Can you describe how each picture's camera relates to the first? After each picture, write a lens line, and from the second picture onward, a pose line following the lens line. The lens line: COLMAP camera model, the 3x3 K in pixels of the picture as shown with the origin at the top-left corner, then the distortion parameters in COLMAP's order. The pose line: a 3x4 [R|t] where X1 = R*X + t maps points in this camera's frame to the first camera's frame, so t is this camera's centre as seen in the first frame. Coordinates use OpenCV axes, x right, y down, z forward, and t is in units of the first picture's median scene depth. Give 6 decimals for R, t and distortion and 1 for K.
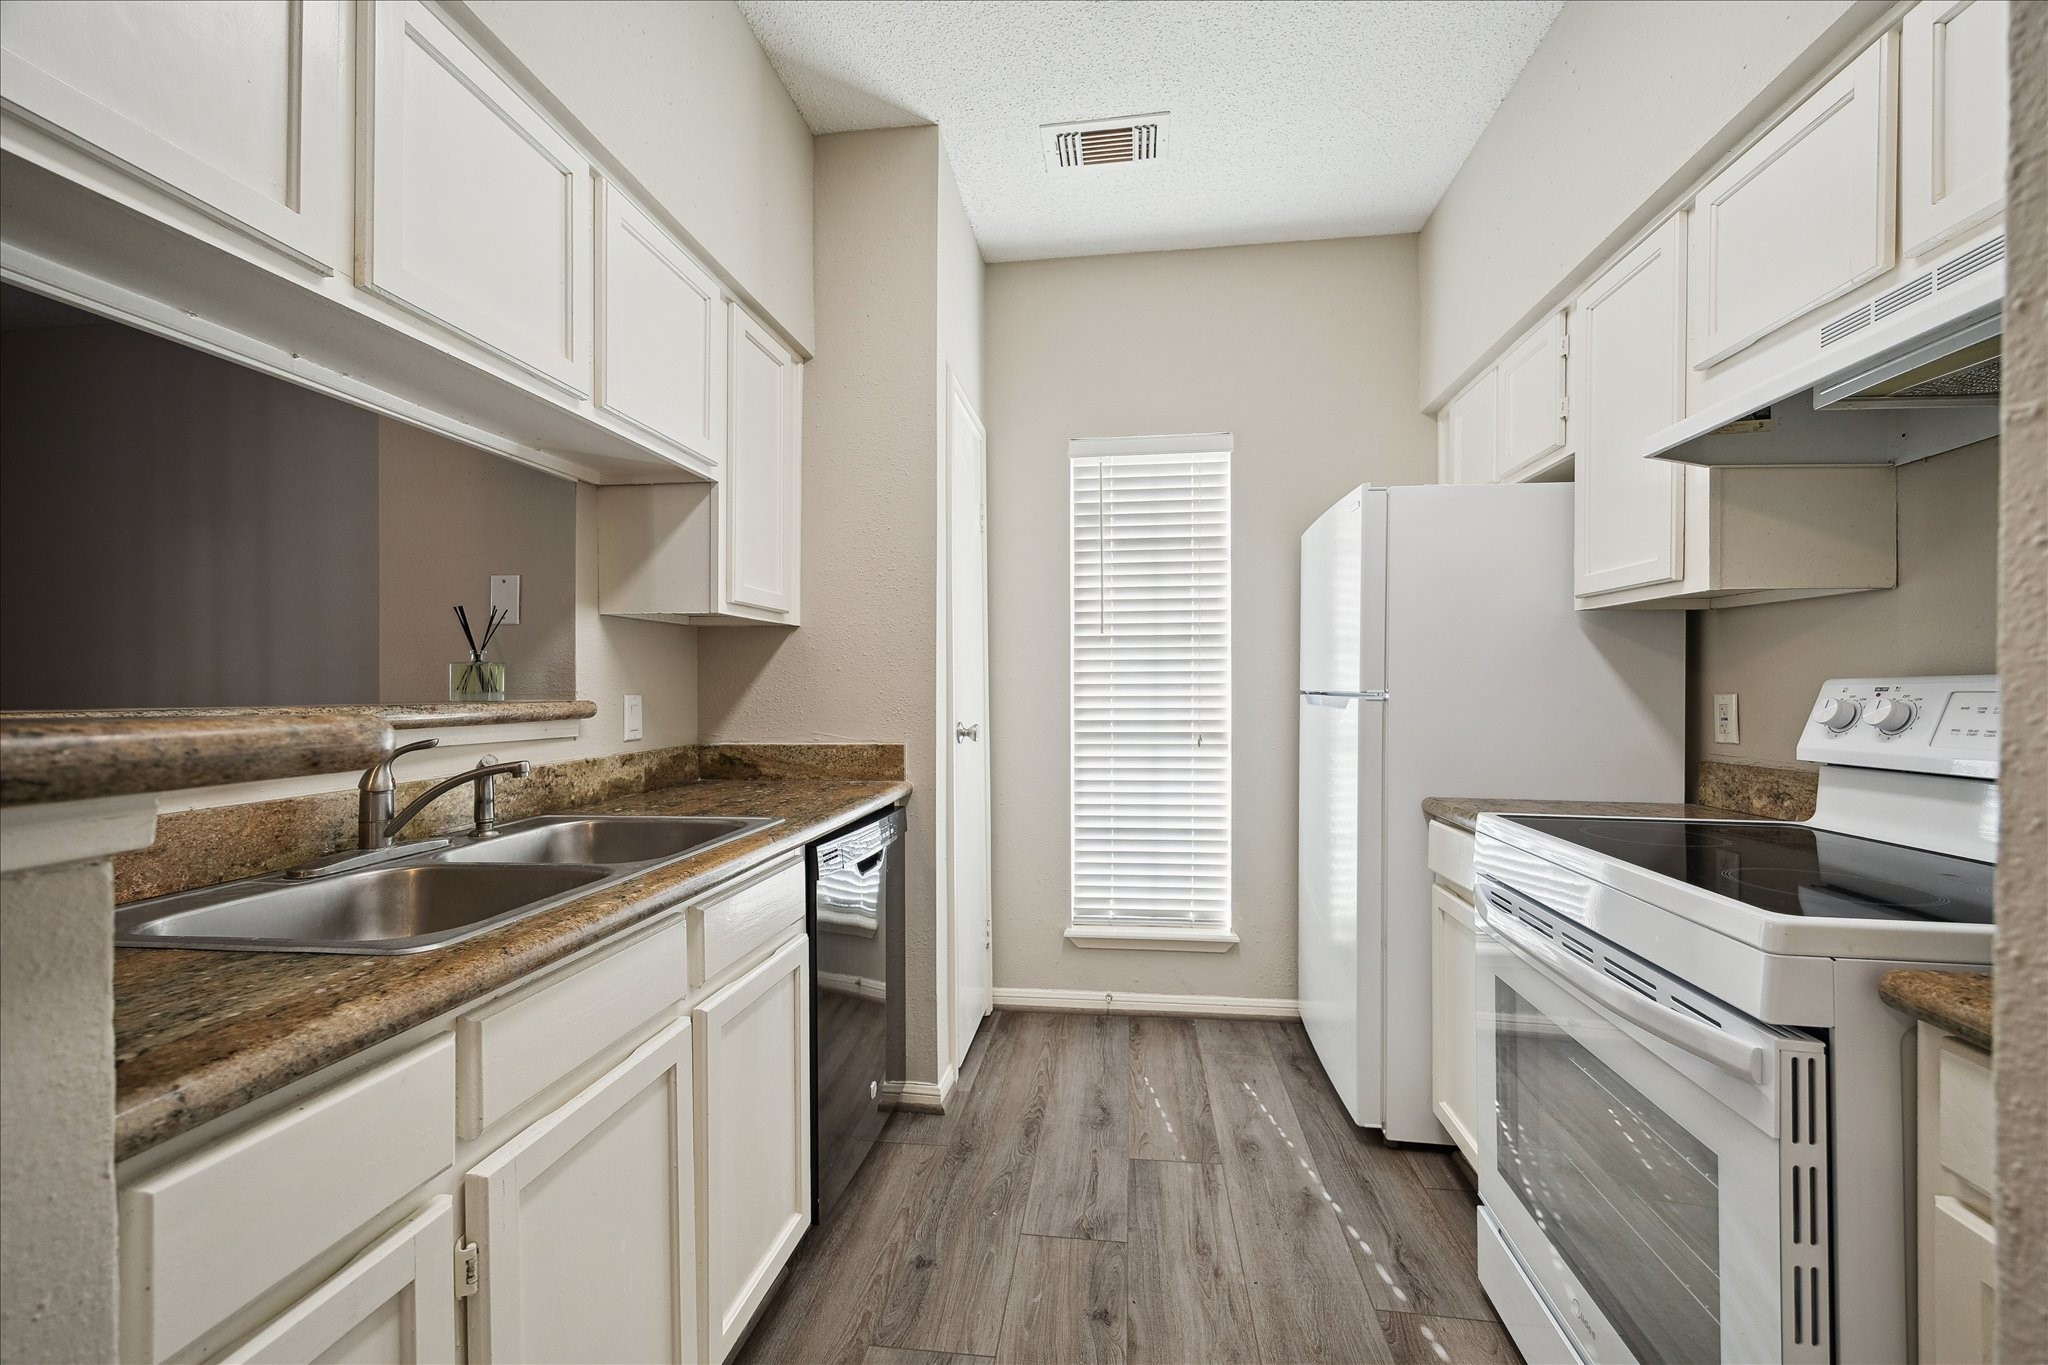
lens RADIAL K [[796.0, 0, 1024.0], [0, 796.0, 682.5], [0, 0, 1]] dist [-0.000919, -0.000383]
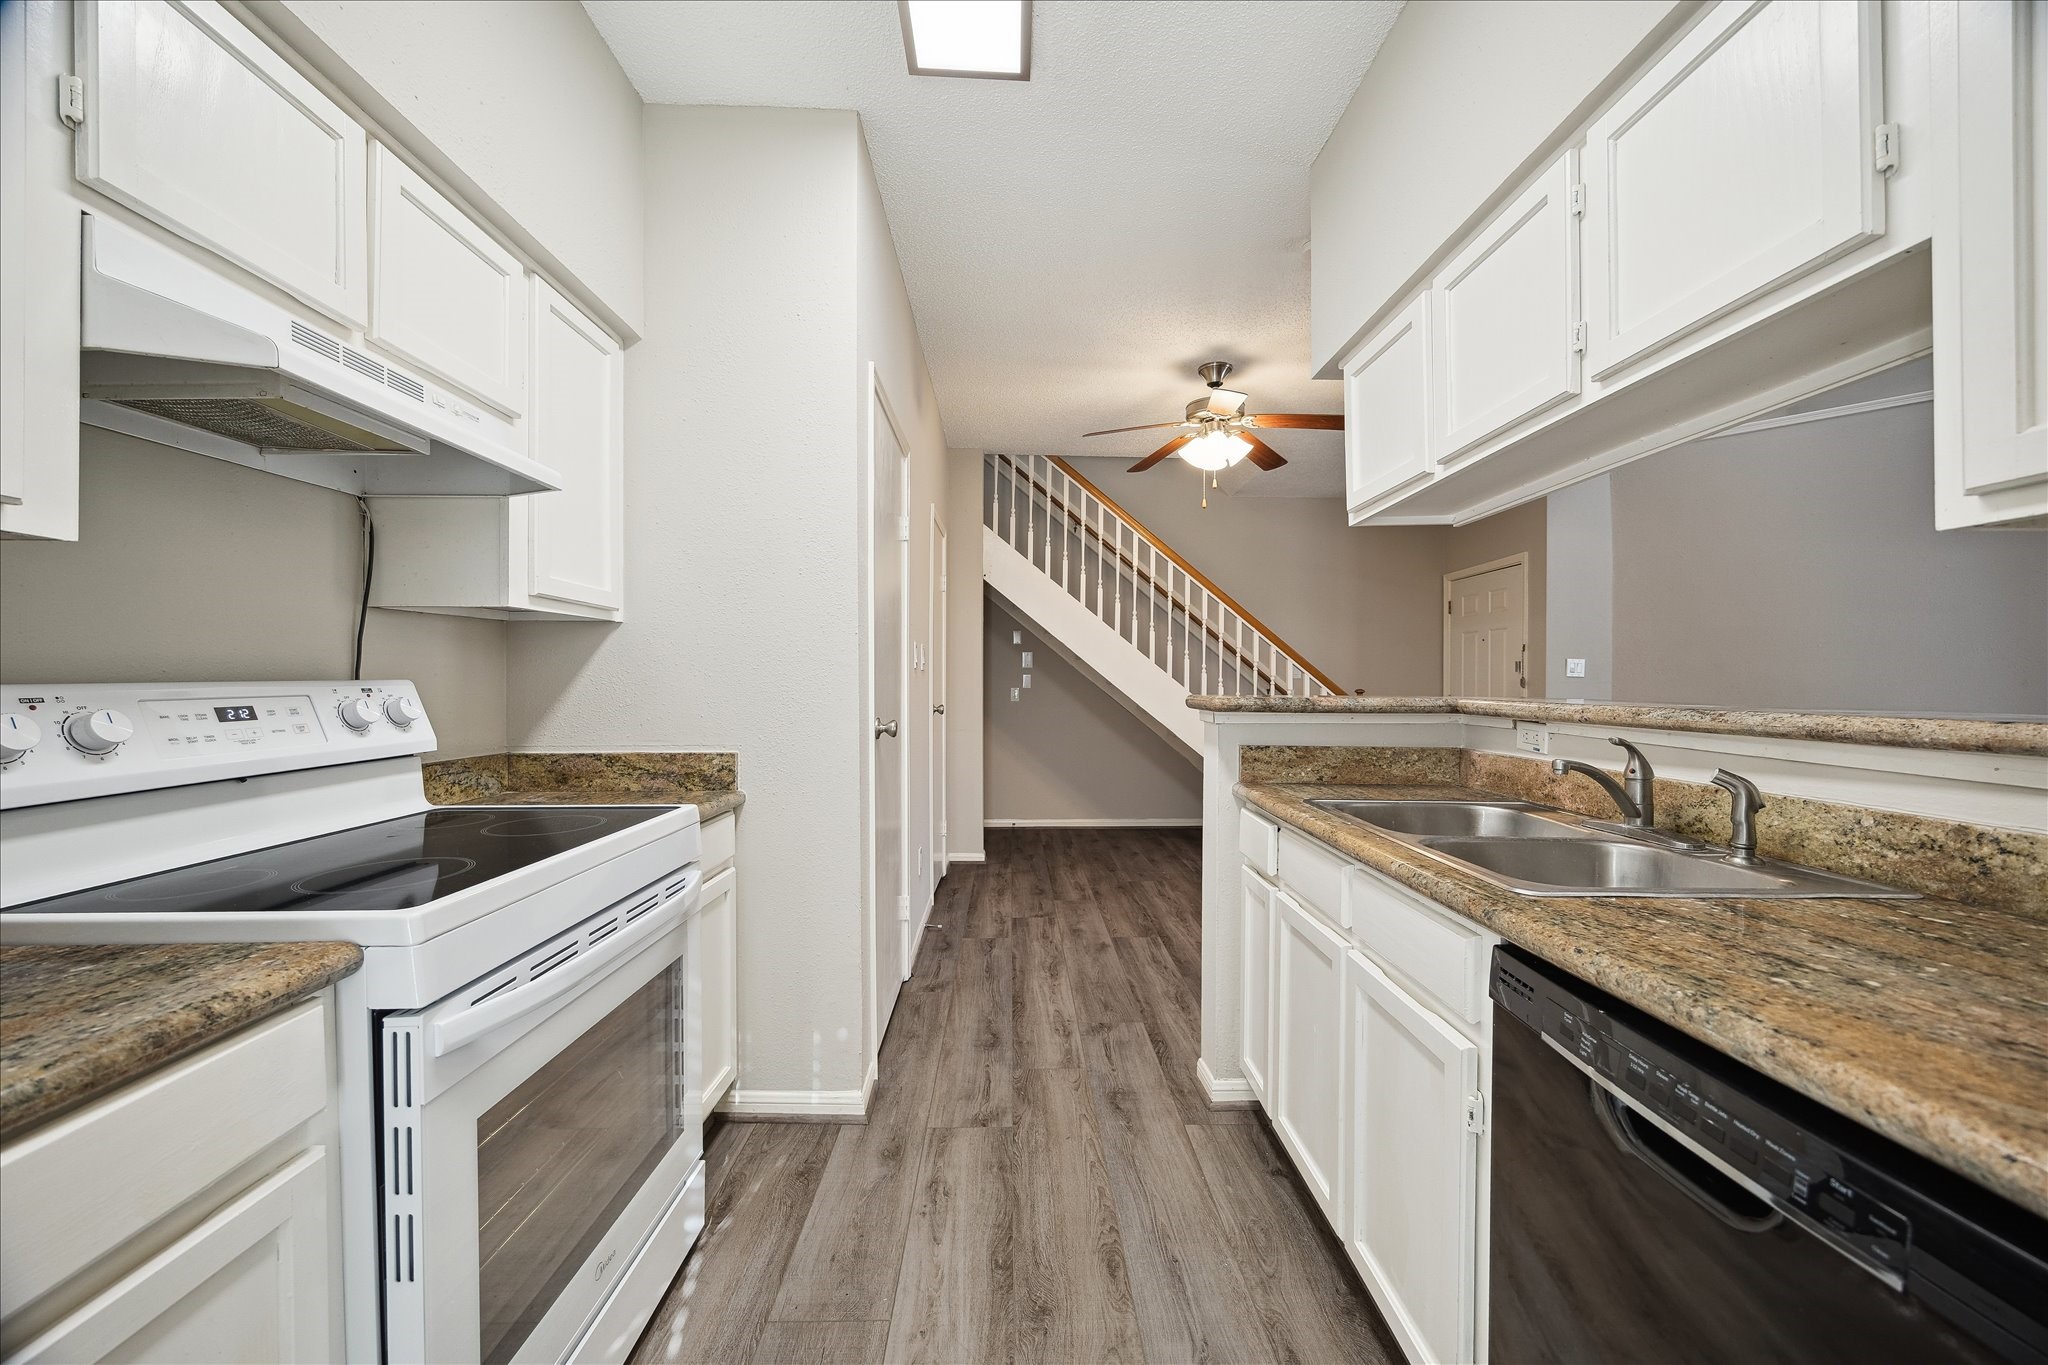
lens RADIAL K [[796.0, 0, 1024.0], [0, 796.0, 682.5], [0, 0, 1]] dist [-0.000919, -0.000383]
pose [[-0.988362, 0.001182, -0.152116, 0.252923], [0.001819, 0.999990, -0.004051, -0.003712], [0.152110, -0.004281, -0.988354, 1.875921]]
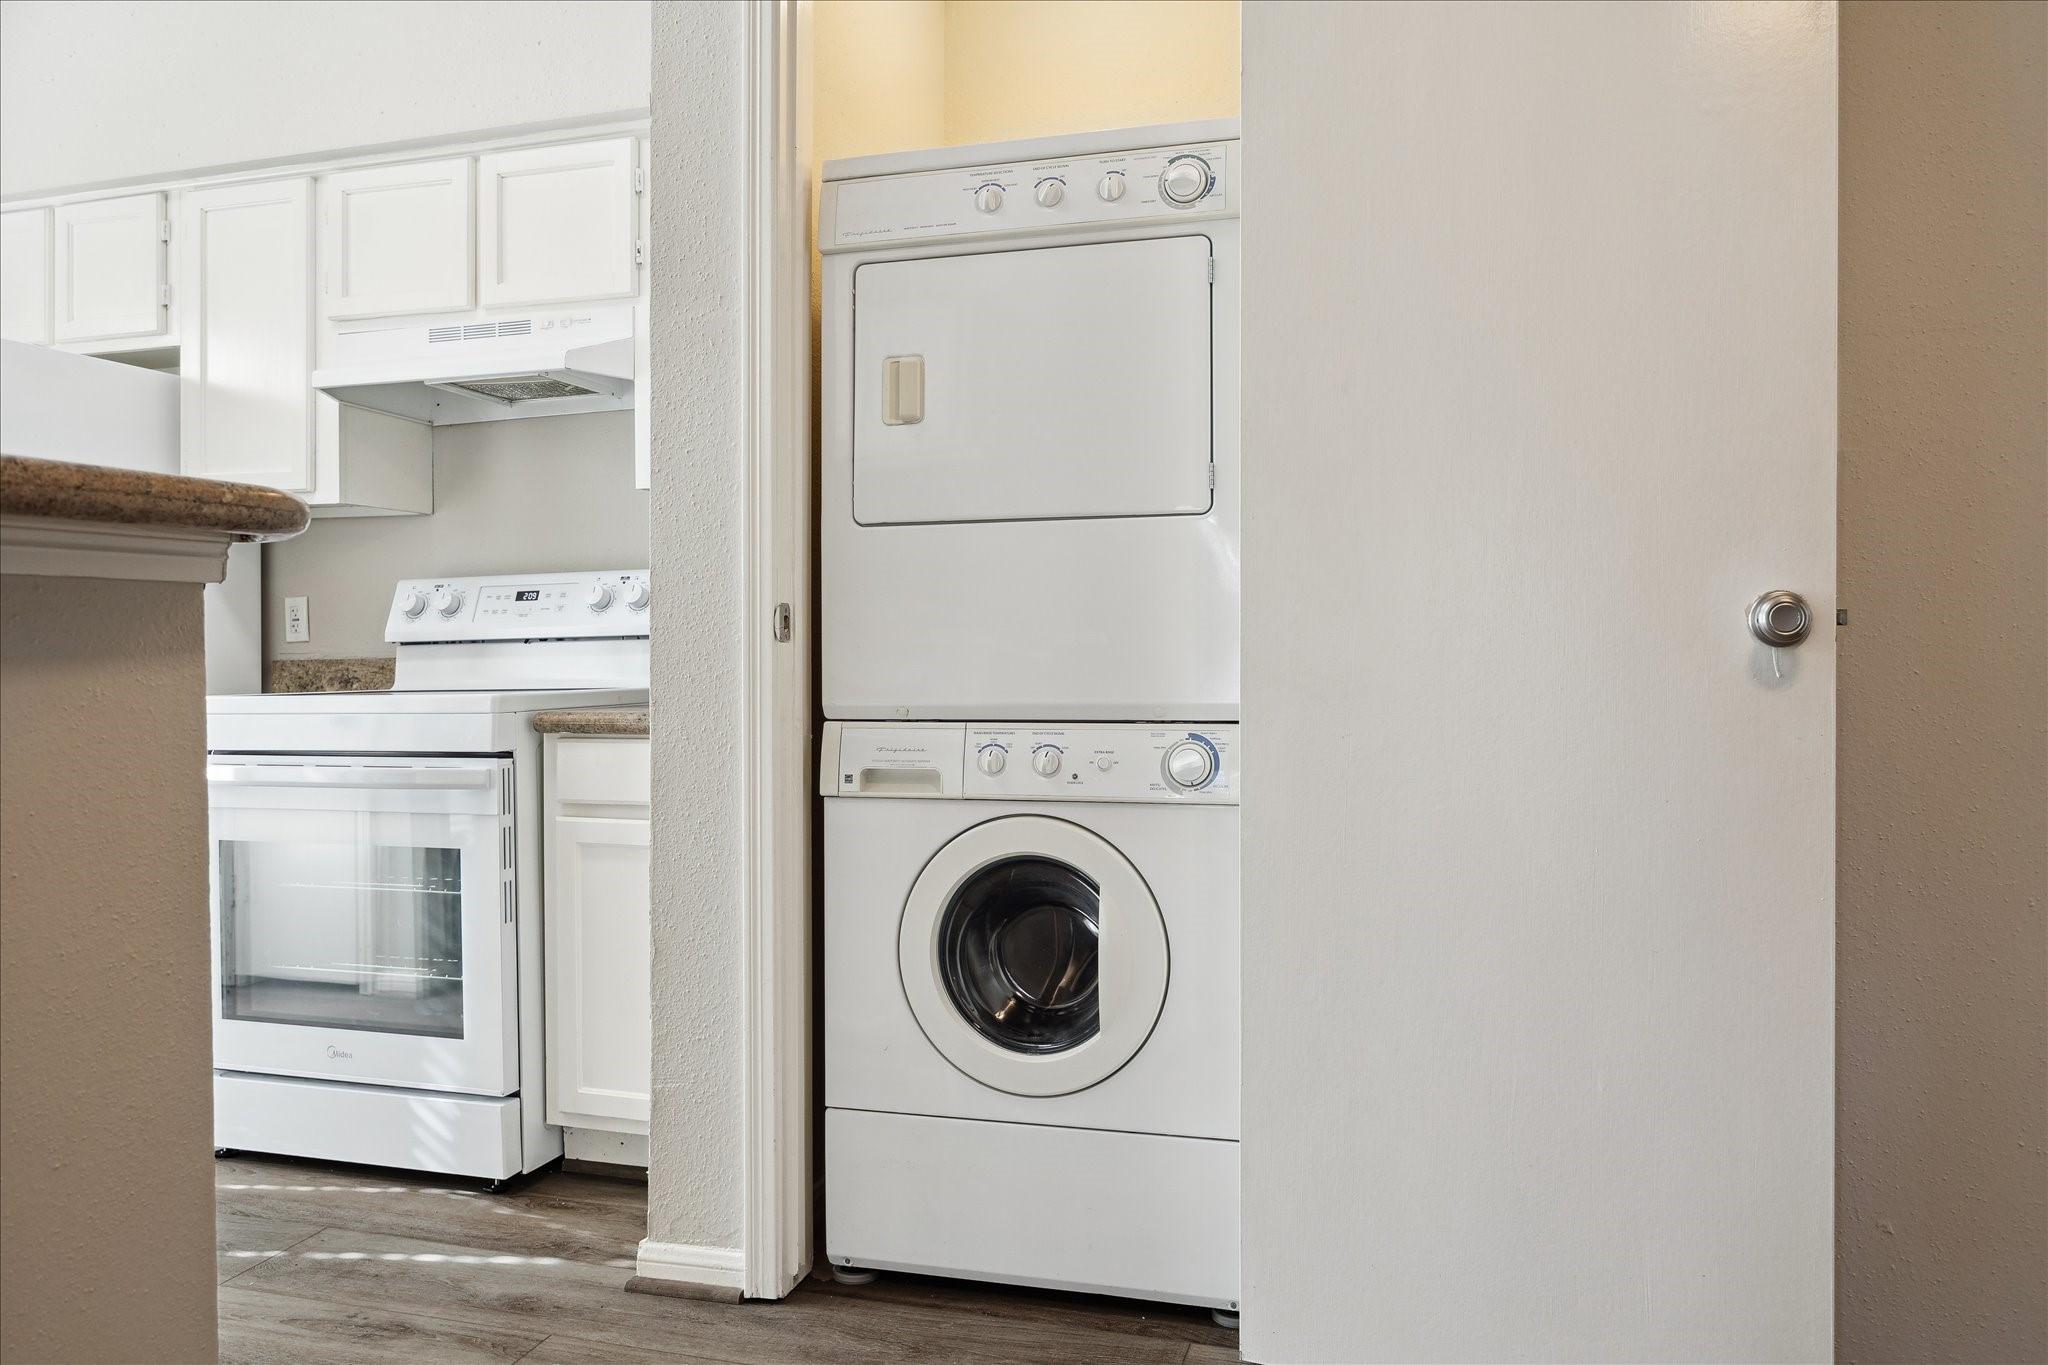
lens RADIAL K [[1397.8, 0, 1023.4], [0, 1397.8, 648.2], [0, 0, 1]] dist [-0.006180, -0.002570]
pose [[0.159389, -0.007005, 0.987191, -1.180166], [0.003072, 0.999974, 0.006600, 0.104015], [-0.987211, 0.001980, 0.159406, -0.407958]]
